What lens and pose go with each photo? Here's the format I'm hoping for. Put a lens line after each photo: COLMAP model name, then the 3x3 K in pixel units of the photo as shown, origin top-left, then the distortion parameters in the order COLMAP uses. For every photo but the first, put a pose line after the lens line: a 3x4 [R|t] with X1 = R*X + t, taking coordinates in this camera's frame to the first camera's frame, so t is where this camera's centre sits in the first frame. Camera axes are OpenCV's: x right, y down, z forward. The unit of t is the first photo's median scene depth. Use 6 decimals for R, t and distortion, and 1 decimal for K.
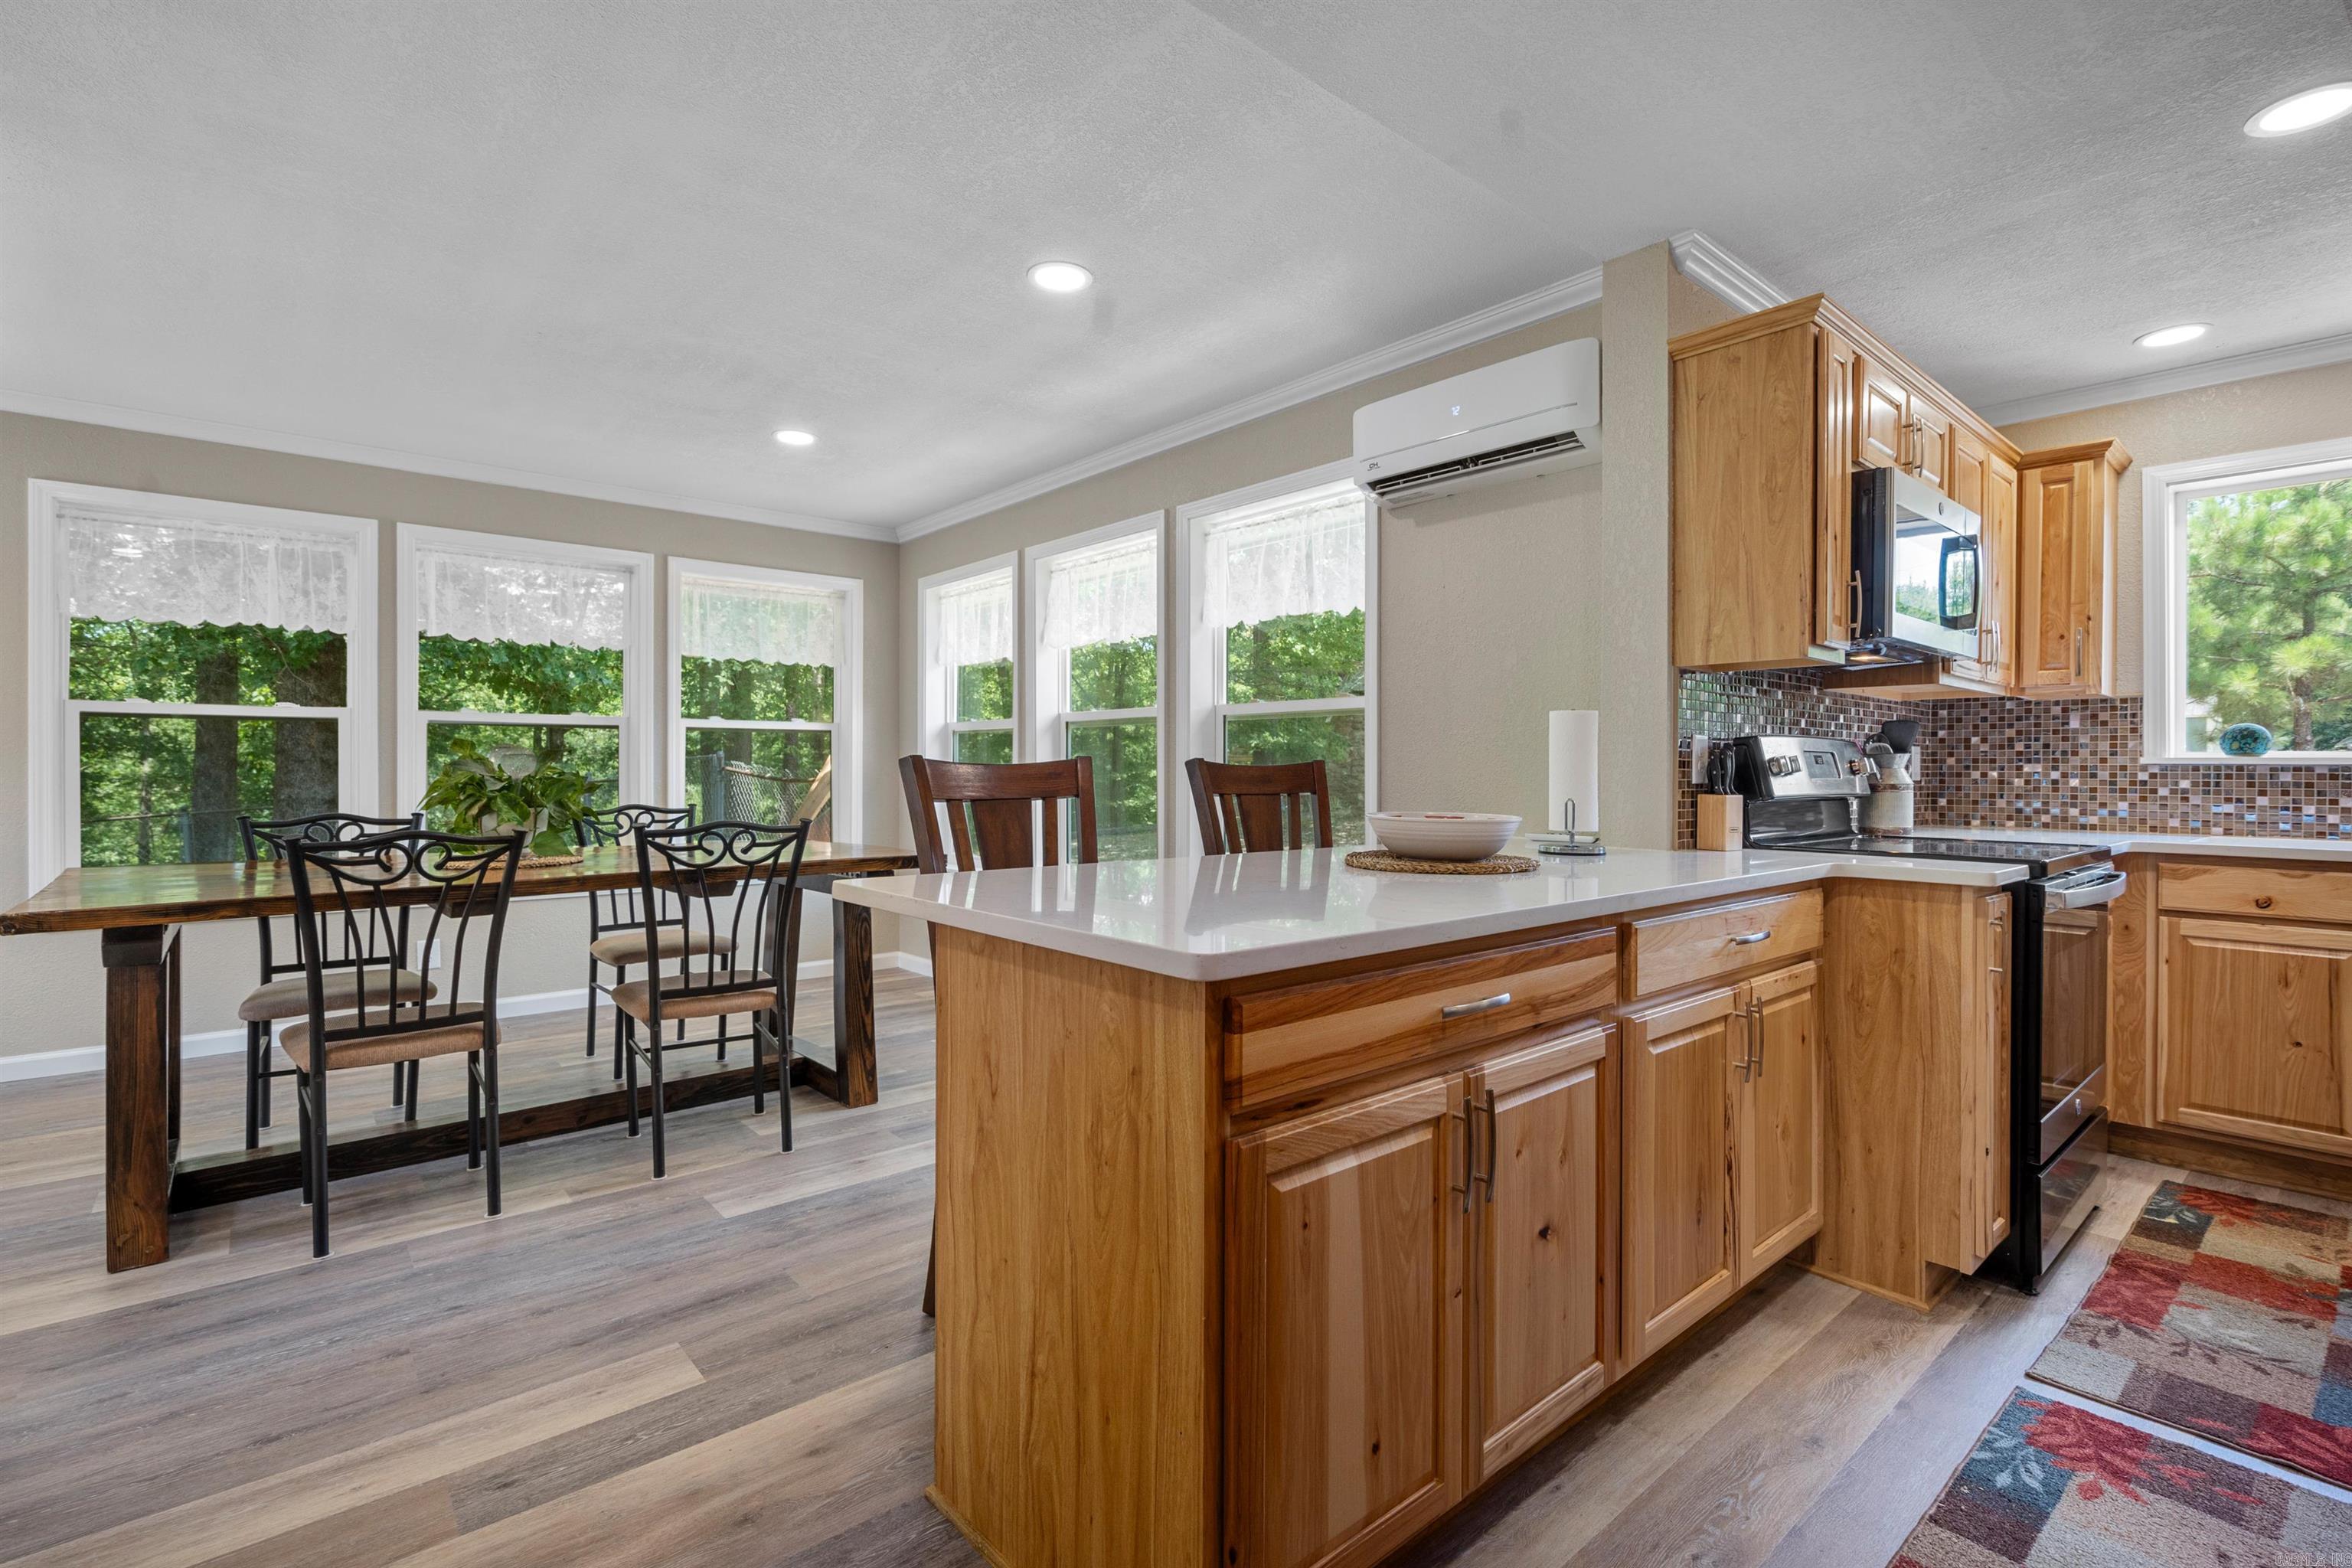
lens RADIAL K [[1075.9, 0, 1172.6], [0, 1075.9, 774.1], [0, 0, 1]] dist [-0.003724, 0.001954]
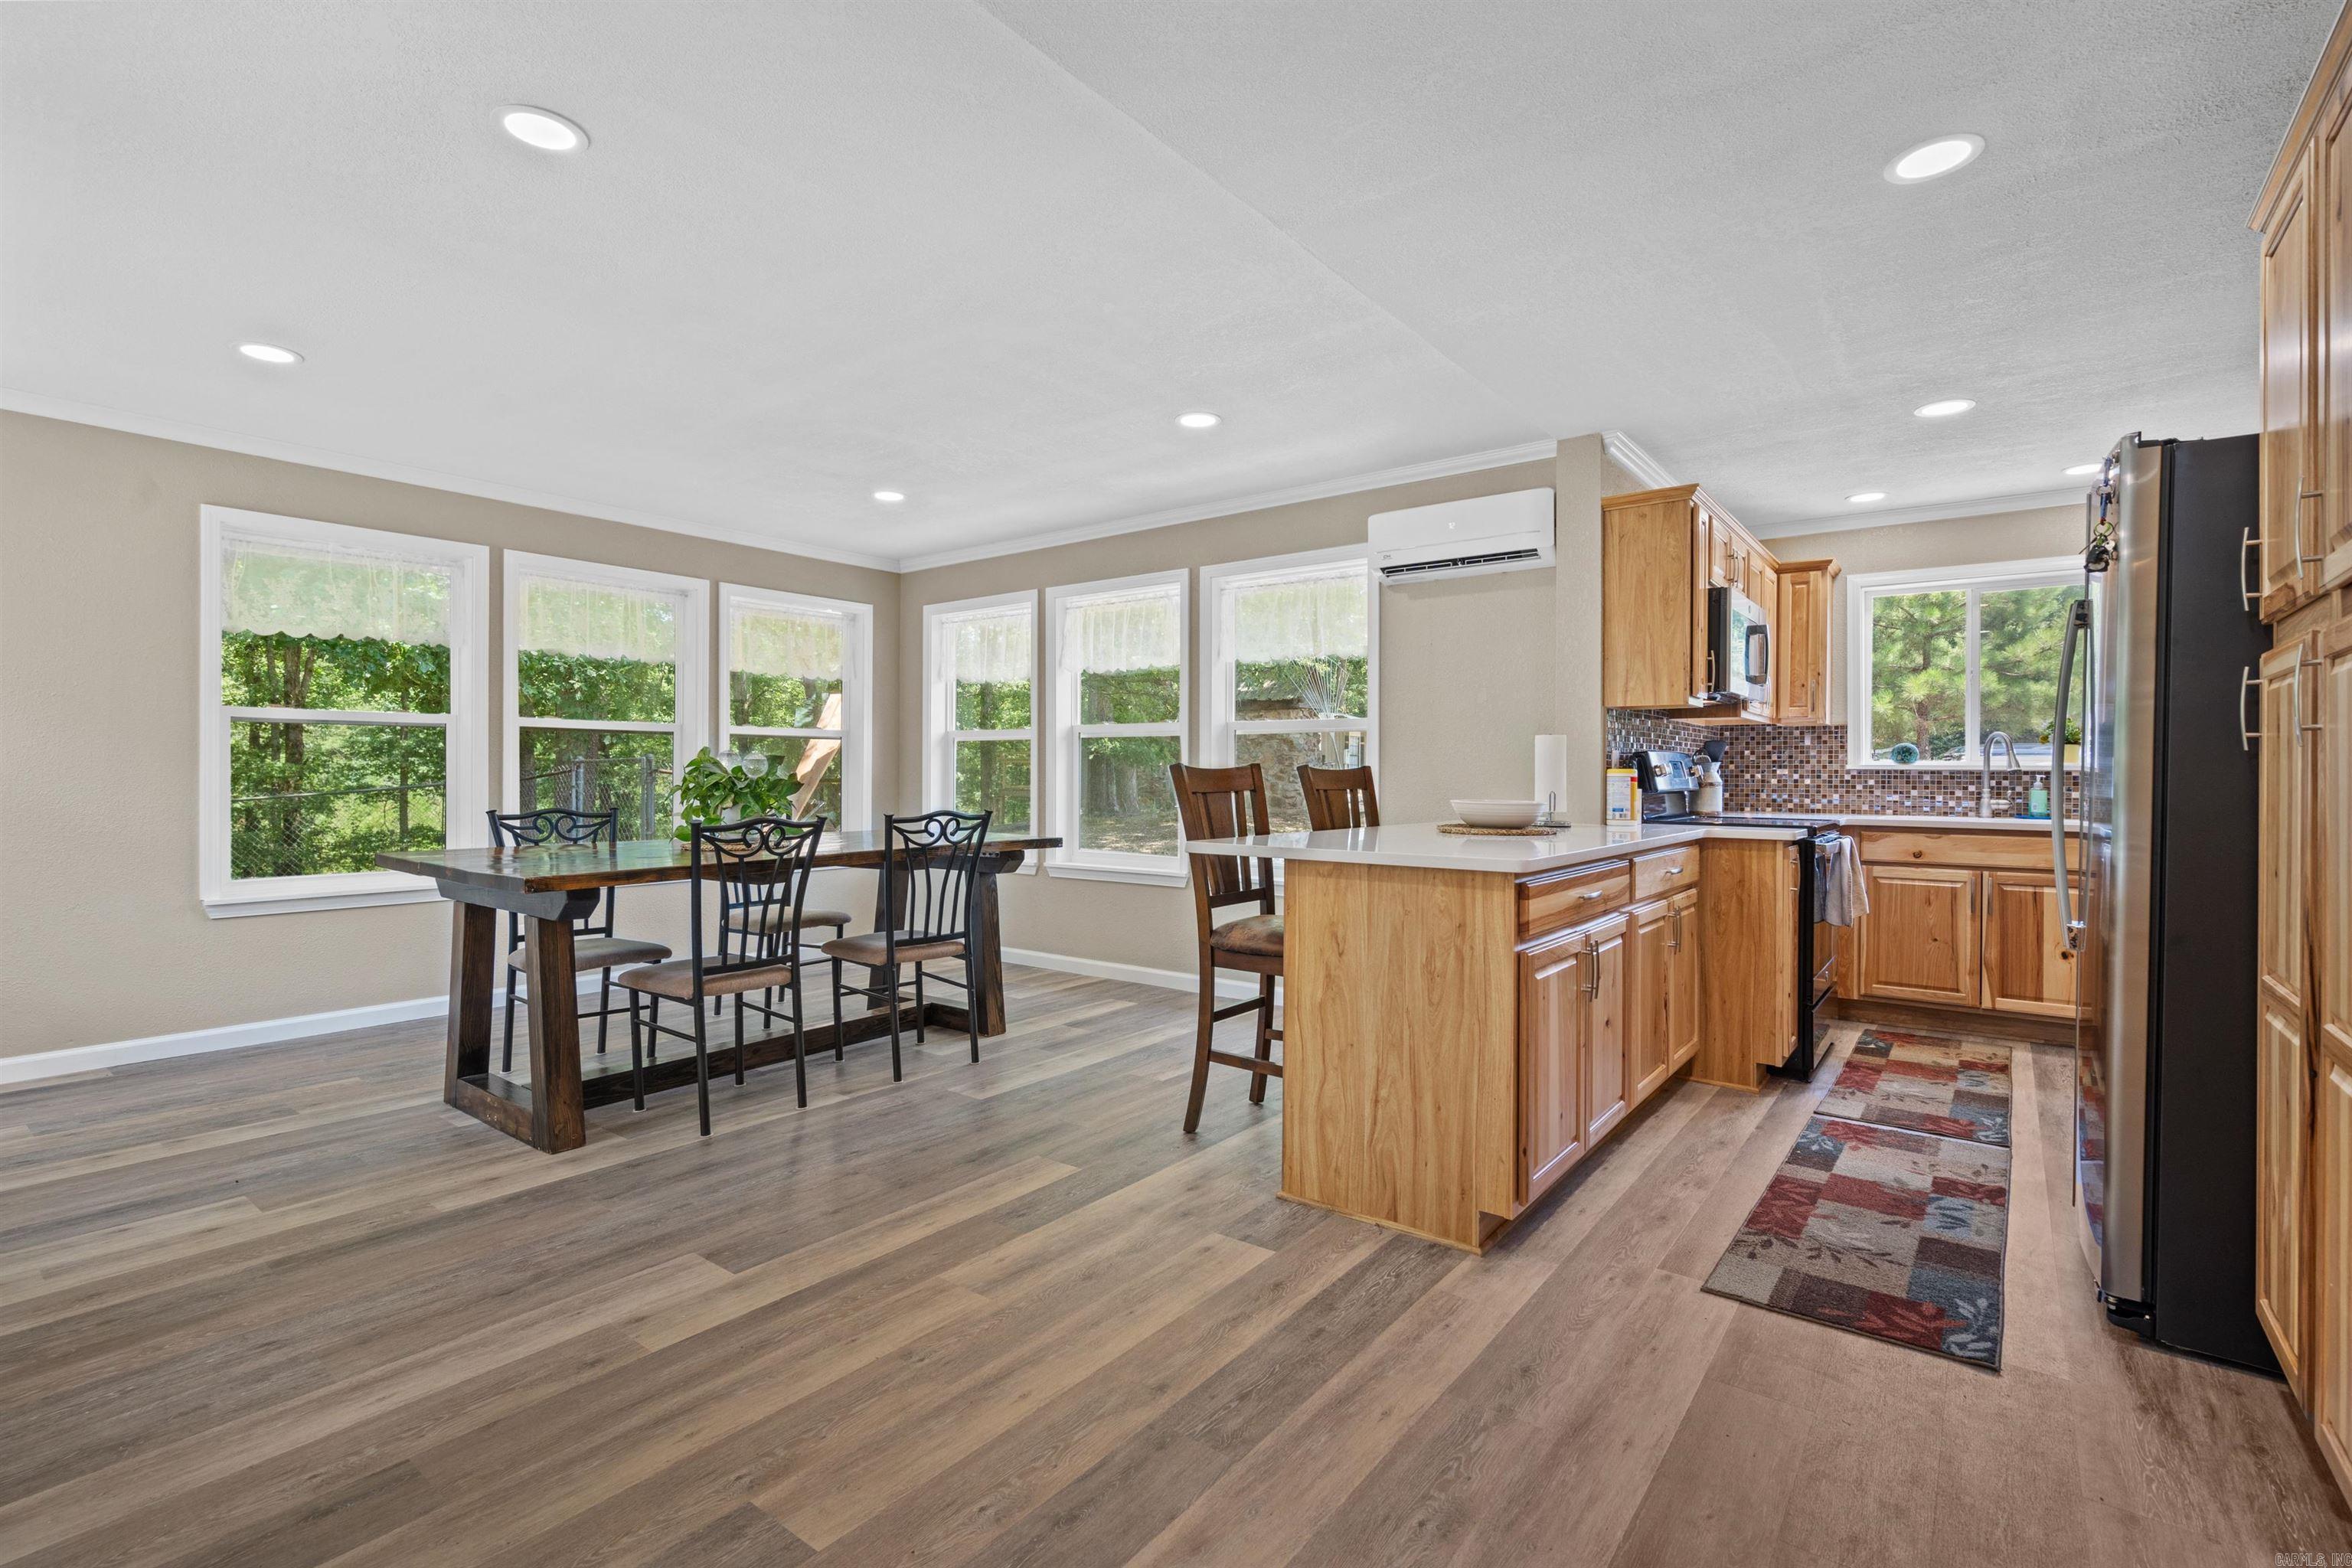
lens RADIAL K [[1075.9, 0, 1172.4], [0, 1075.9, 775.5], [0, 0, 1]] dist [-0.003724, 0.001954]
pose [[0.979002, 0.000769, 0.203851, -0.475686], [-0.000775, 1.000000, -0.000051, 0.000381], [-0.203851, -0.000108, 0.979002, -0.410710]]
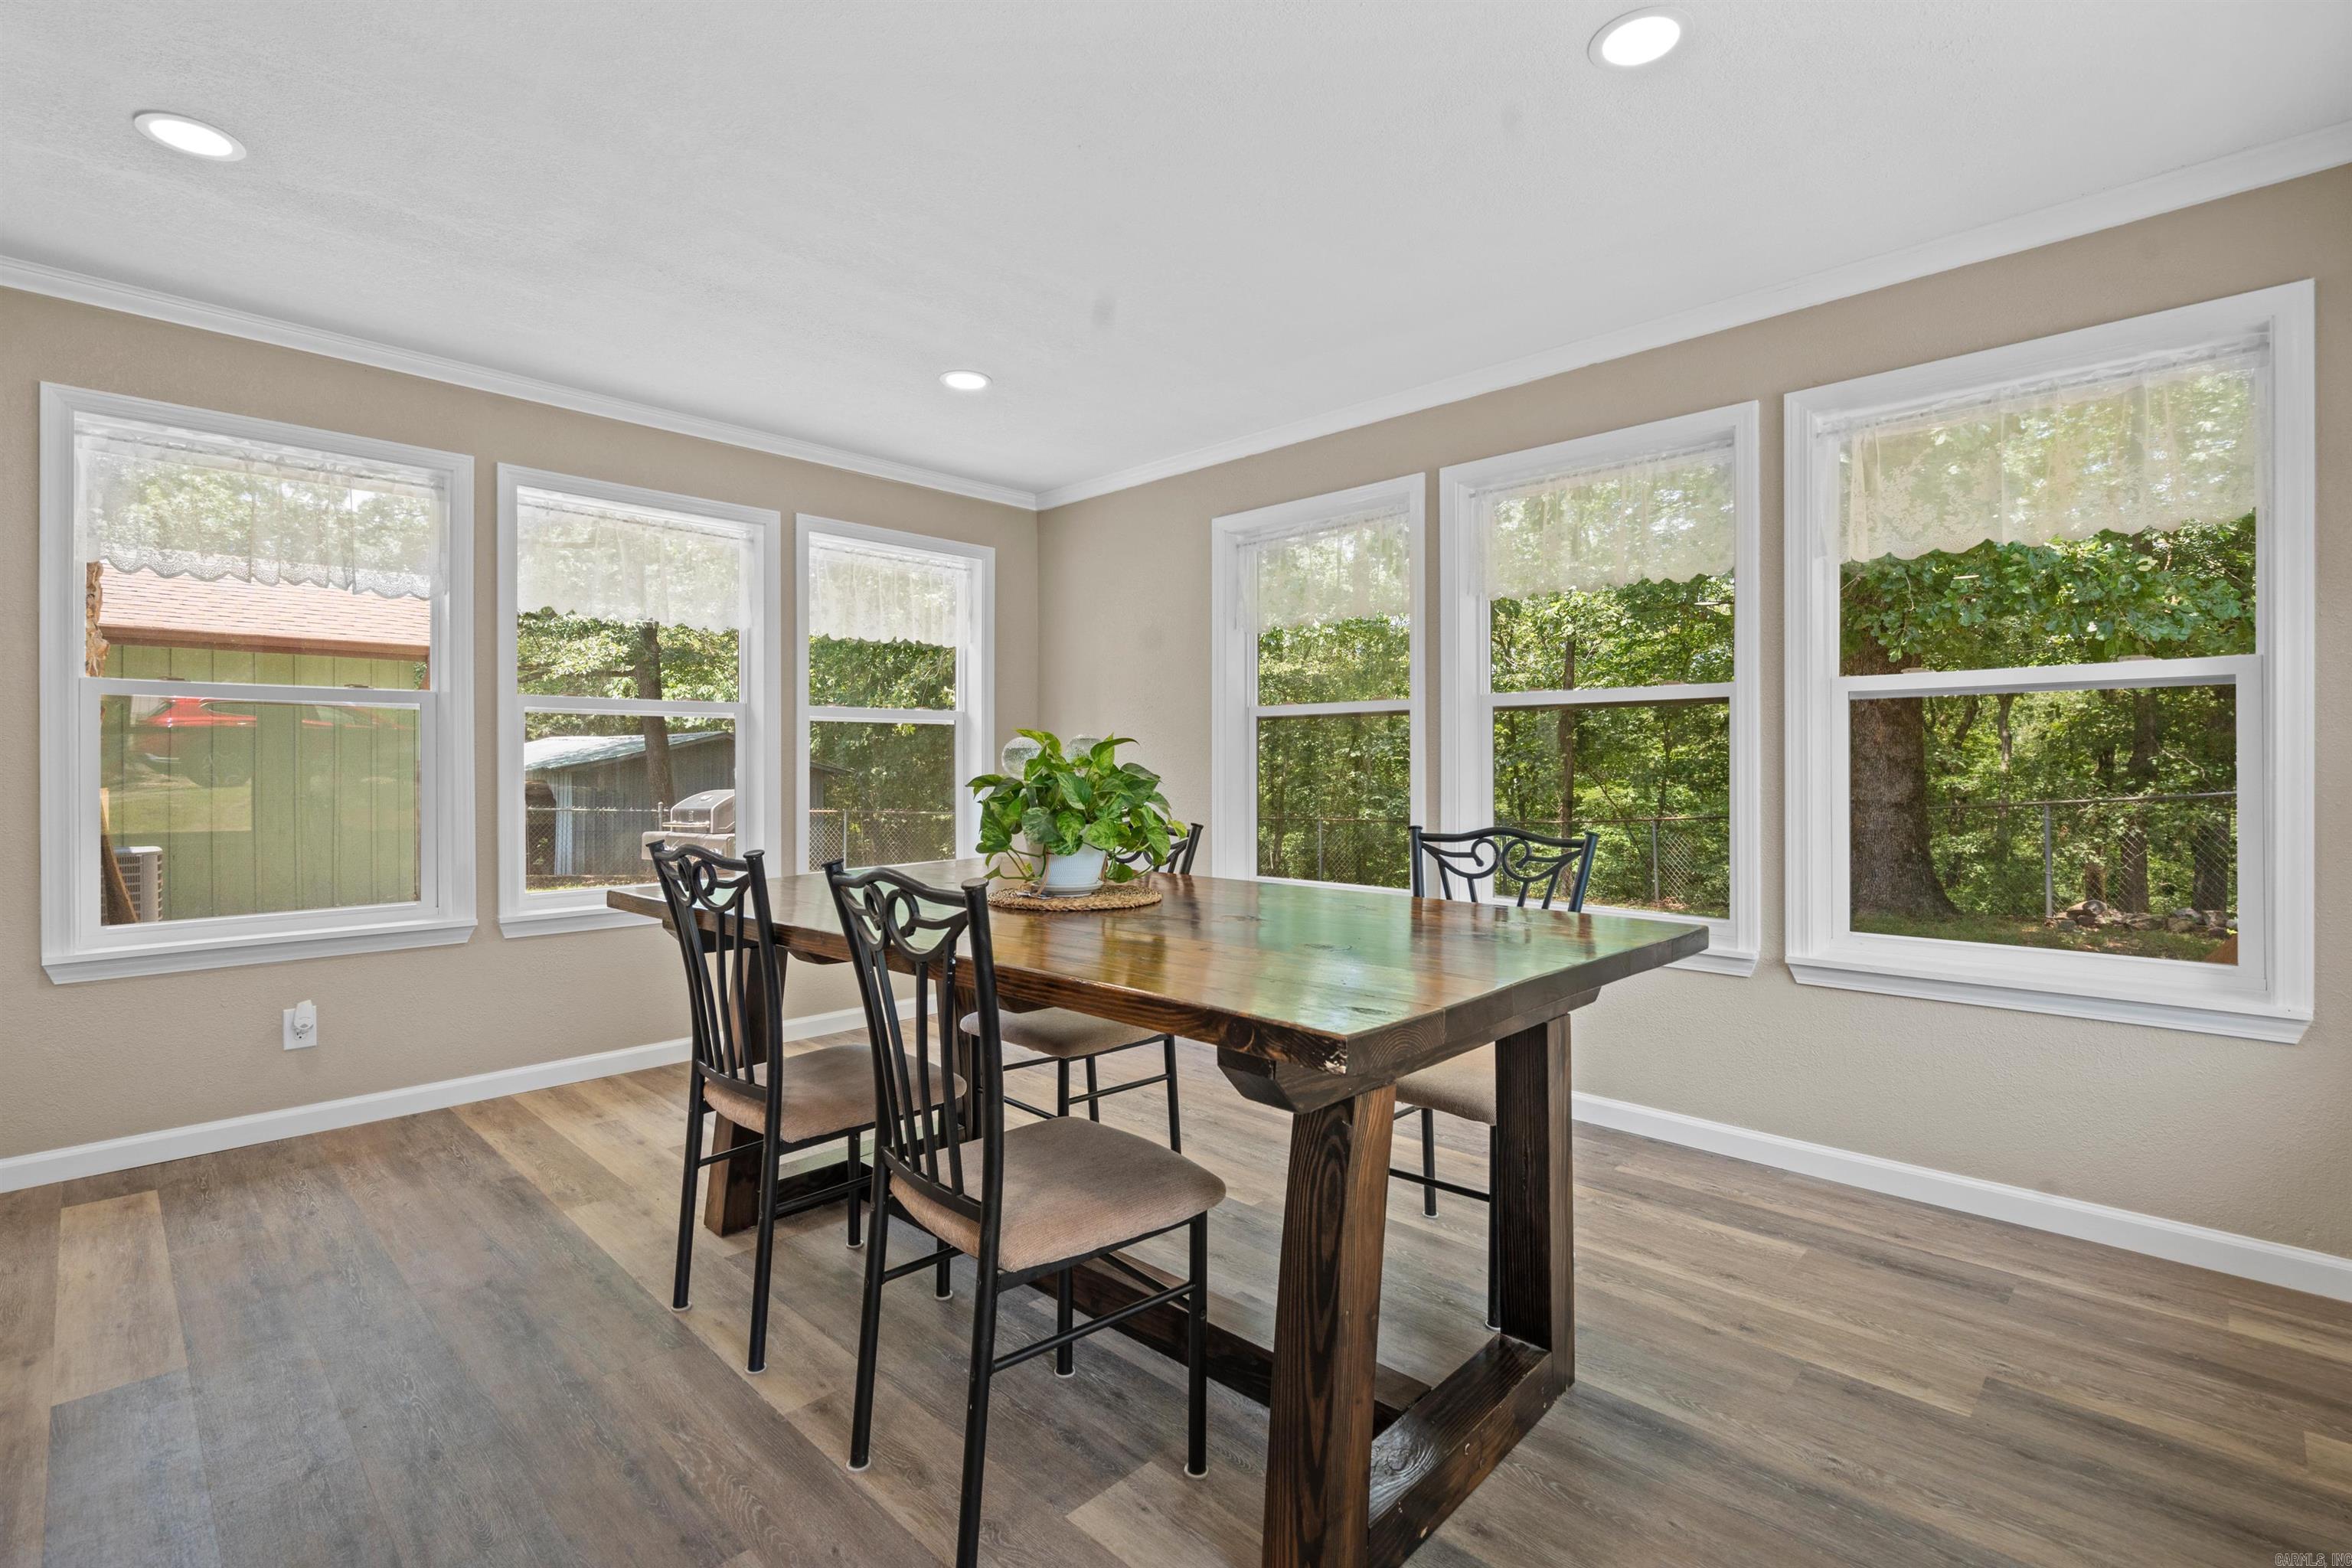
lens RADIAL K [[1075.9, 0, 1166.9], [0, 1075.9, 762.5], [0, 0, 1]] dist [-0.003724, 0.001954]
pose [[0.079738, -0.006059, -0.996797, 0.142523], [-0.001837, 0.999979, -0.006225, -0.005819], [0.996814, 0.002327, 0.079725, 1.285750]]
